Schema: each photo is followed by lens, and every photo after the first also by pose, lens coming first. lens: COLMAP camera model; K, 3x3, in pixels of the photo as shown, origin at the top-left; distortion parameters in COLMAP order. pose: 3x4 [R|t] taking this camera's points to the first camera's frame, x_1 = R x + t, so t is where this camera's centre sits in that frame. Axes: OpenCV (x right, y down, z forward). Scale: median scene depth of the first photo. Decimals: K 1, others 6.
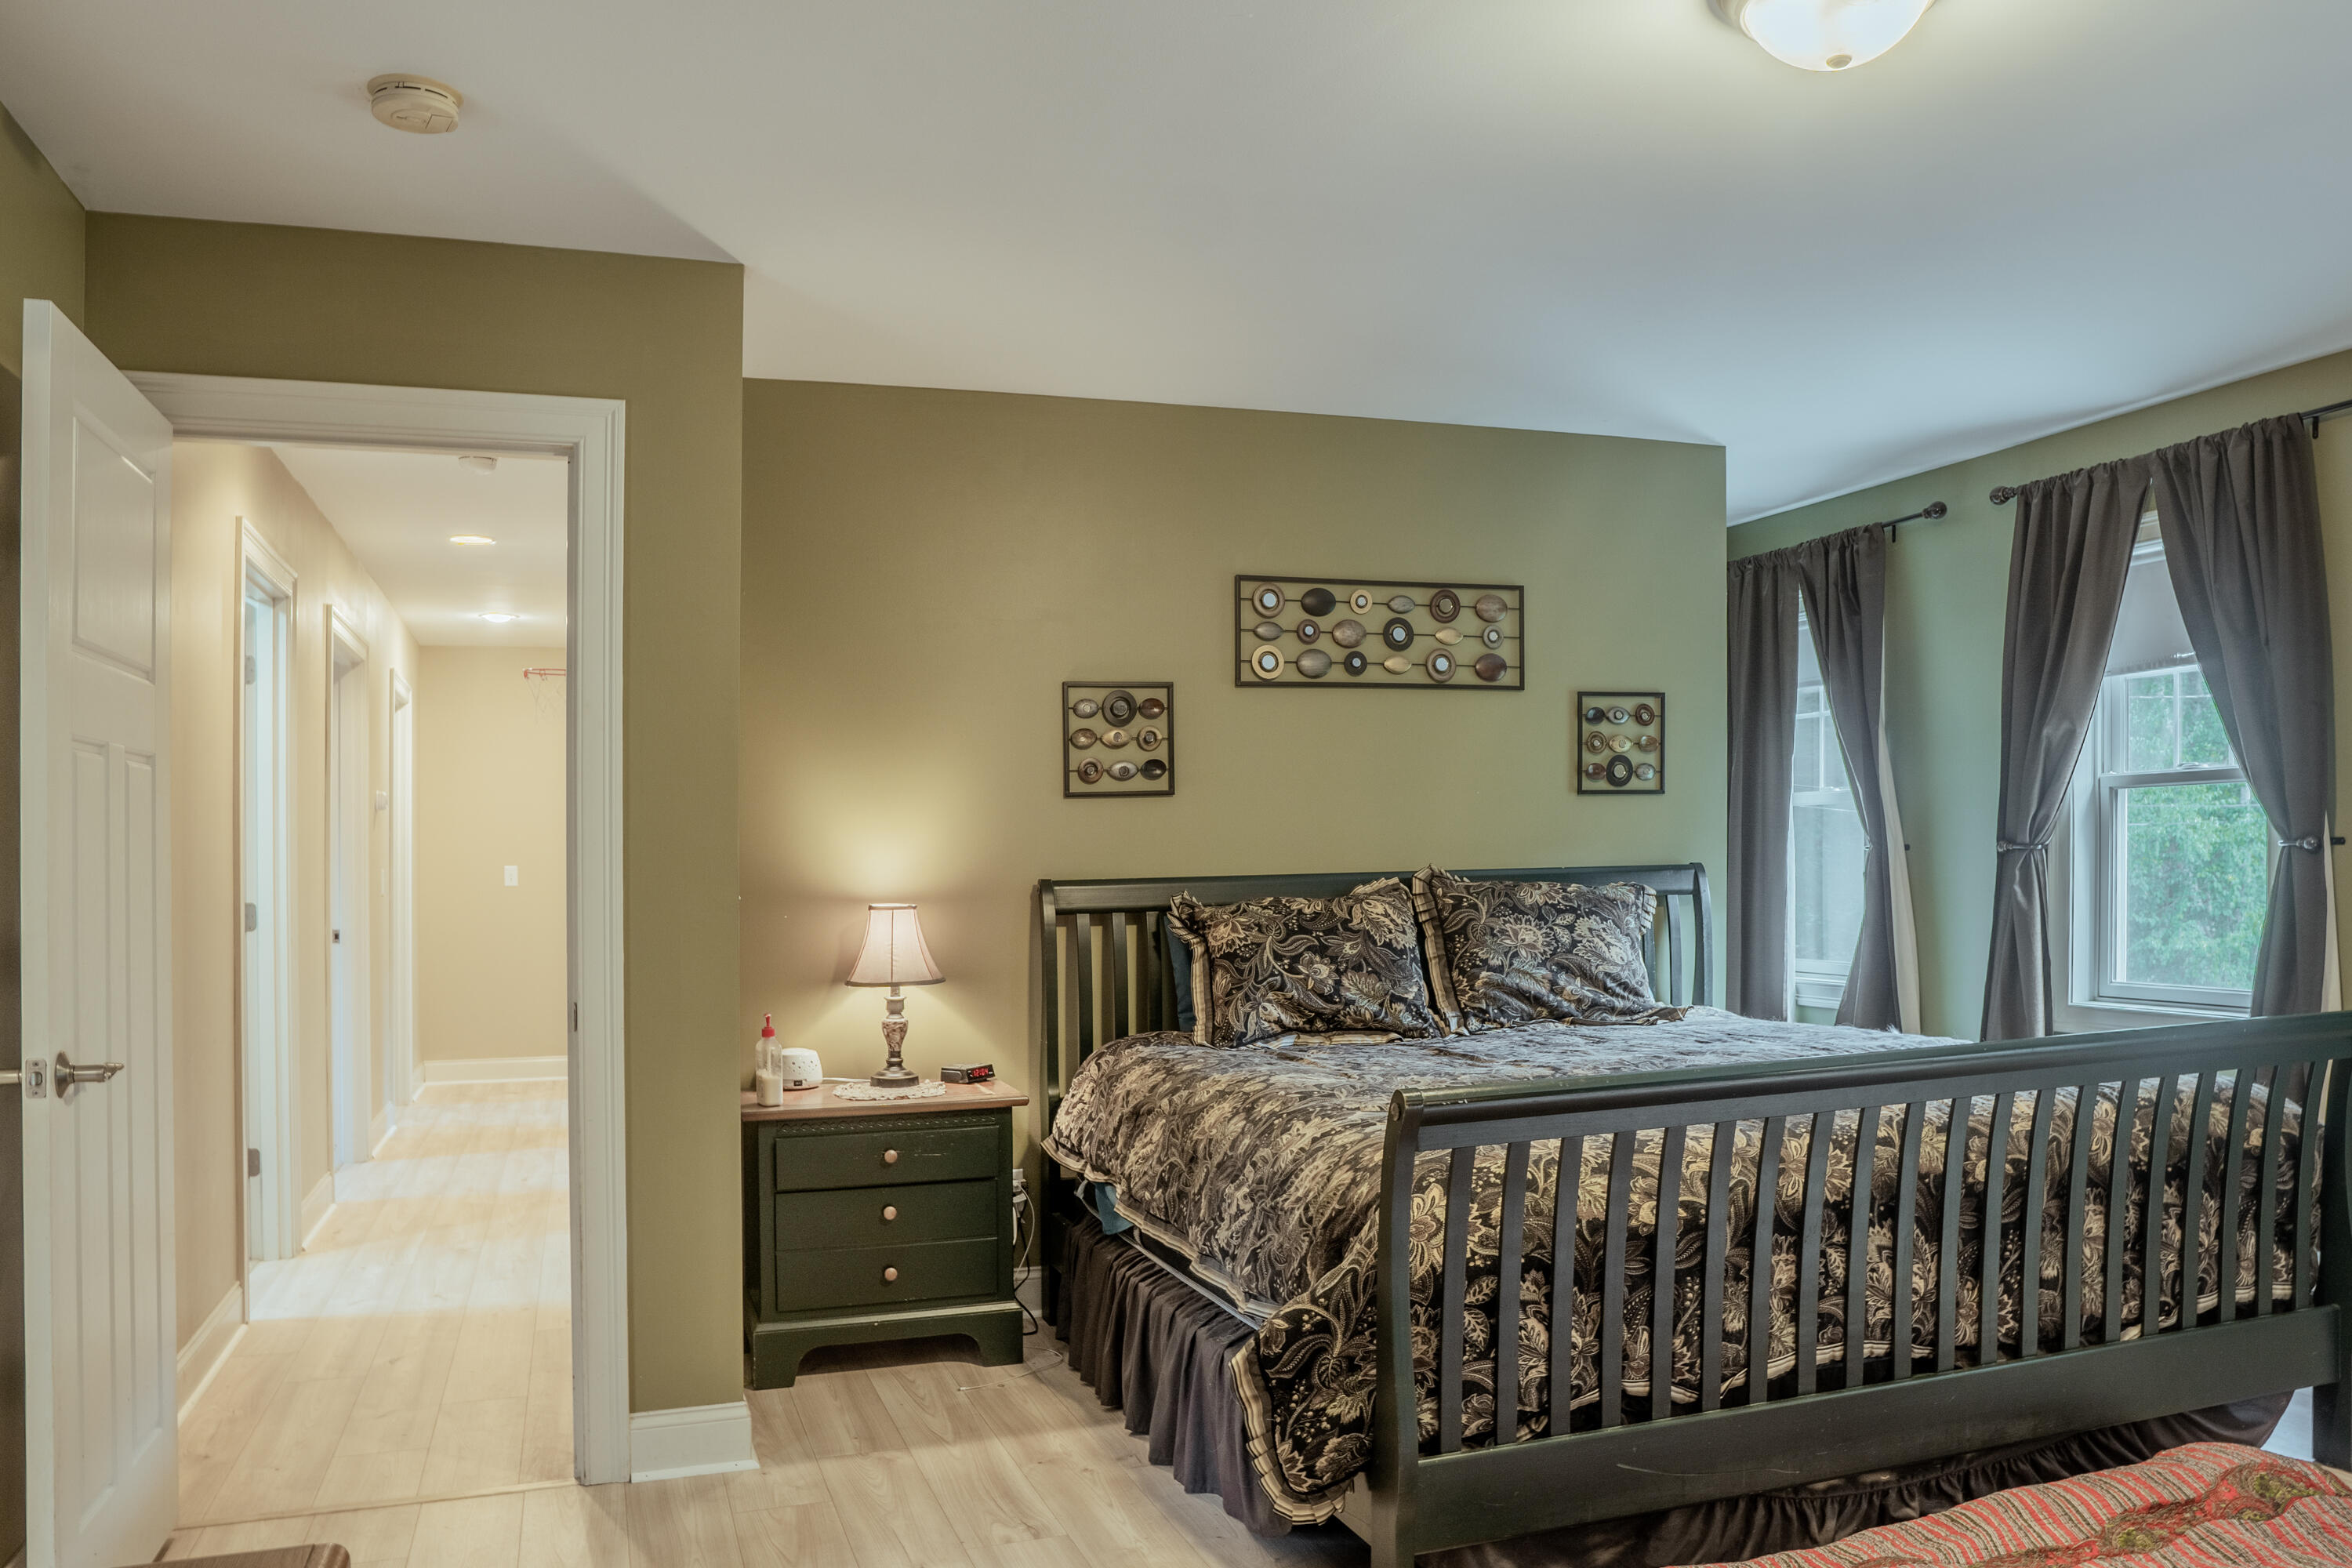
lens RADIAL K [[1715.1, 0, 1223.9], [0, 1715.1, 793.7], [0, 0, 1]] dist [-0.090895, 0.004123]
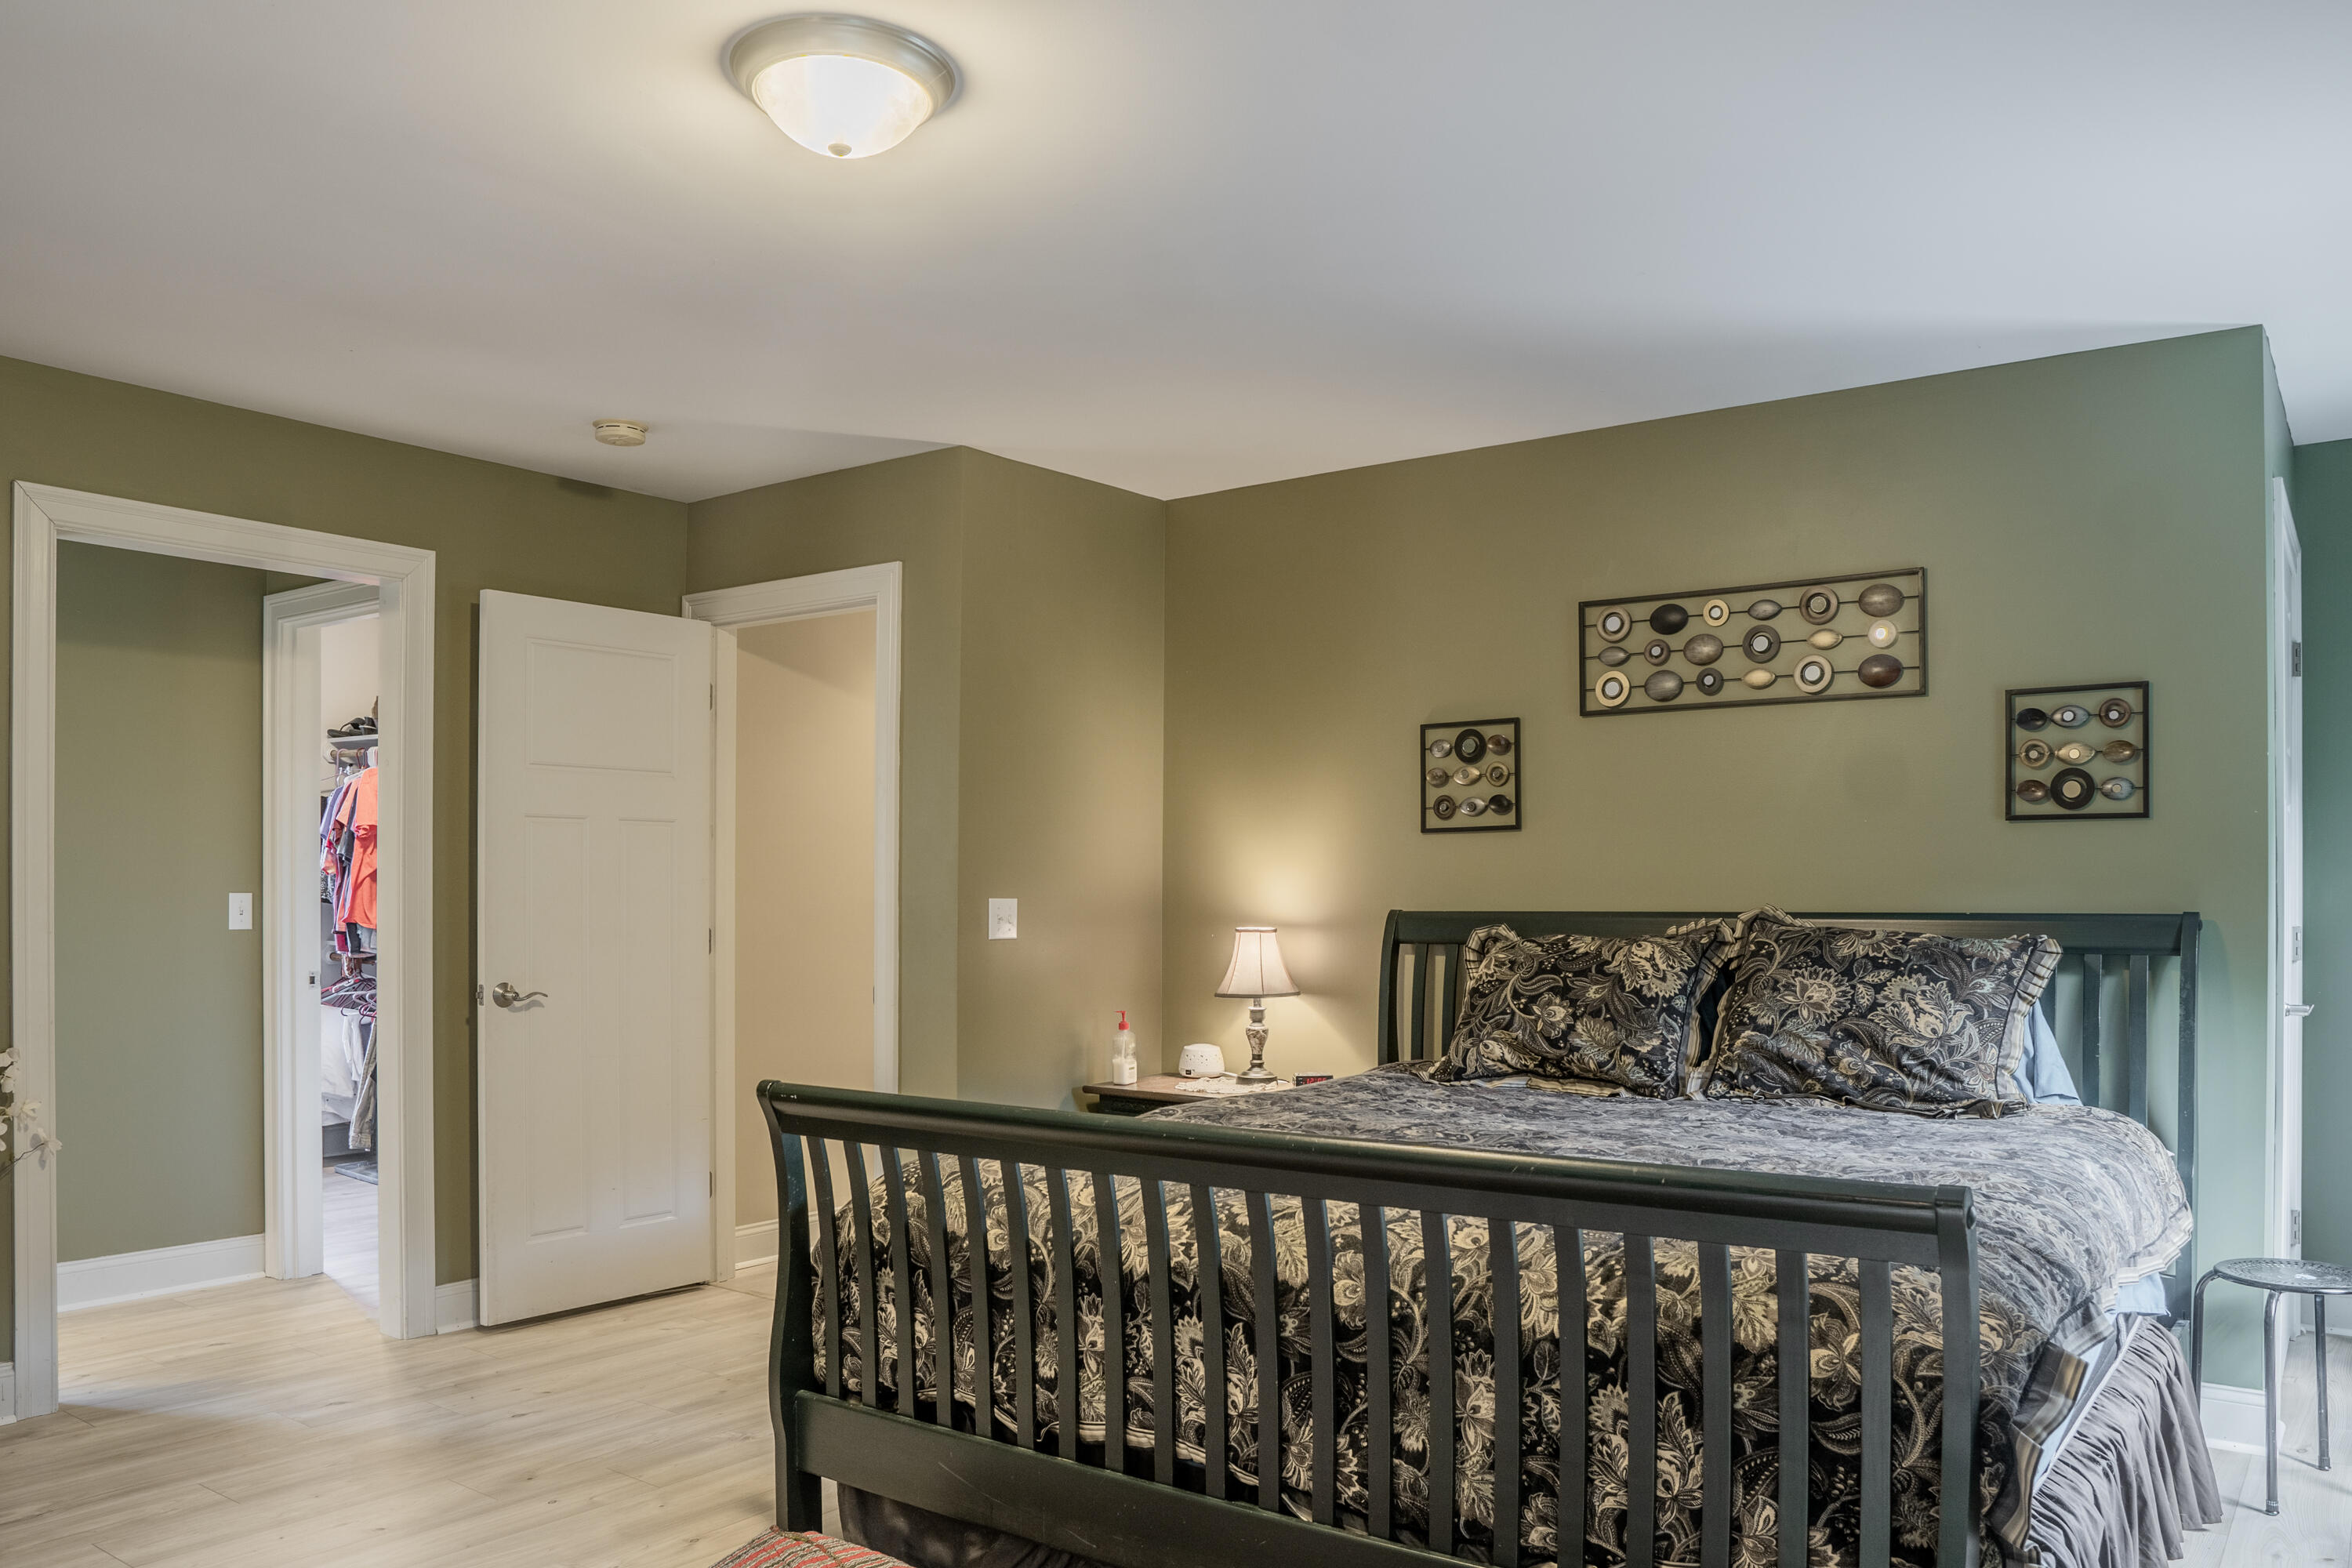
lens RADIAL K [[1630.1, 0, 1139.5], [0, 1630.1, 778.0], [0, 0, 1]] dist [-0.044999, -0.000715]
pose [[0.595280, -0.035600, -0.802730, 0.623055], [0.018201, 0.999359, -0.030822, -0.004117], [0.803312, 0.003737, 0.595546, 0.260218]]
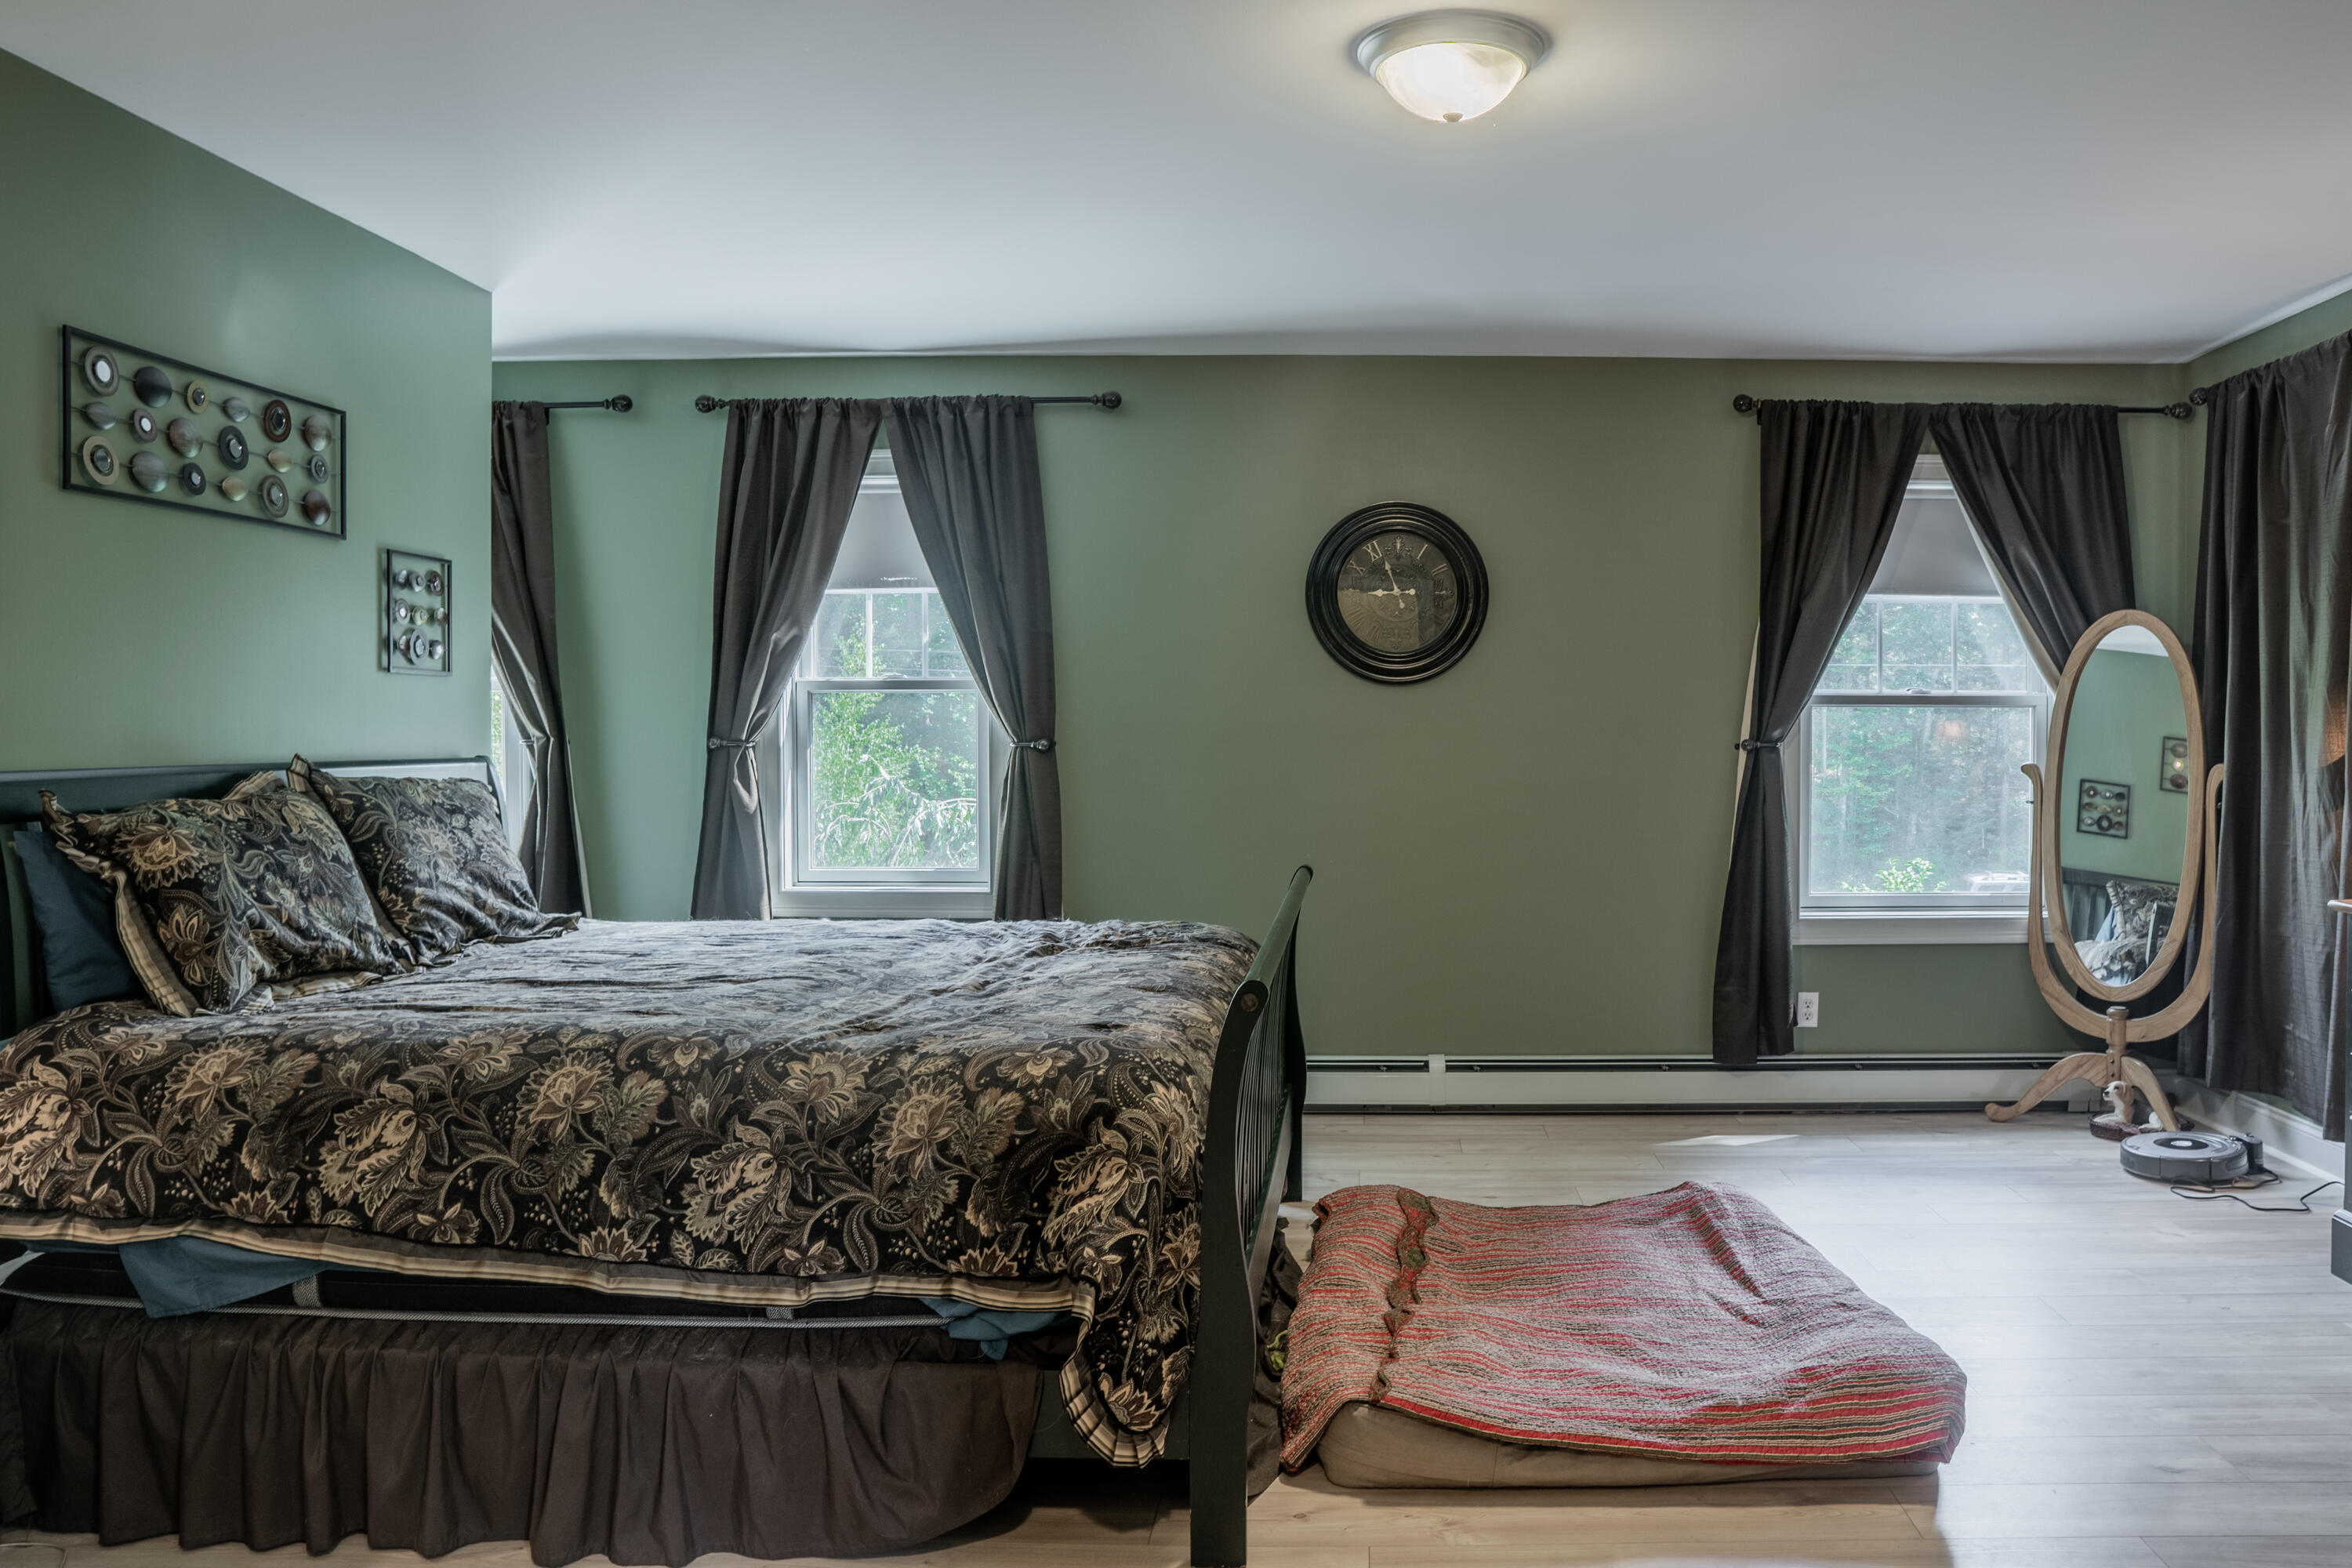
lens RADIAL K [[1715.1, 0, 1223.9], [0, 1715.1, 793.7], [0, 0, 1]] dist [-0.090895, 0.004123]
pose [[0.375959, -0.011270, 0.926568, -0.437389], [-0.044455, 0.998555, 0.030183, 0.018009], [-0.925569, -0.052538, 0.374915, 0.343067]]
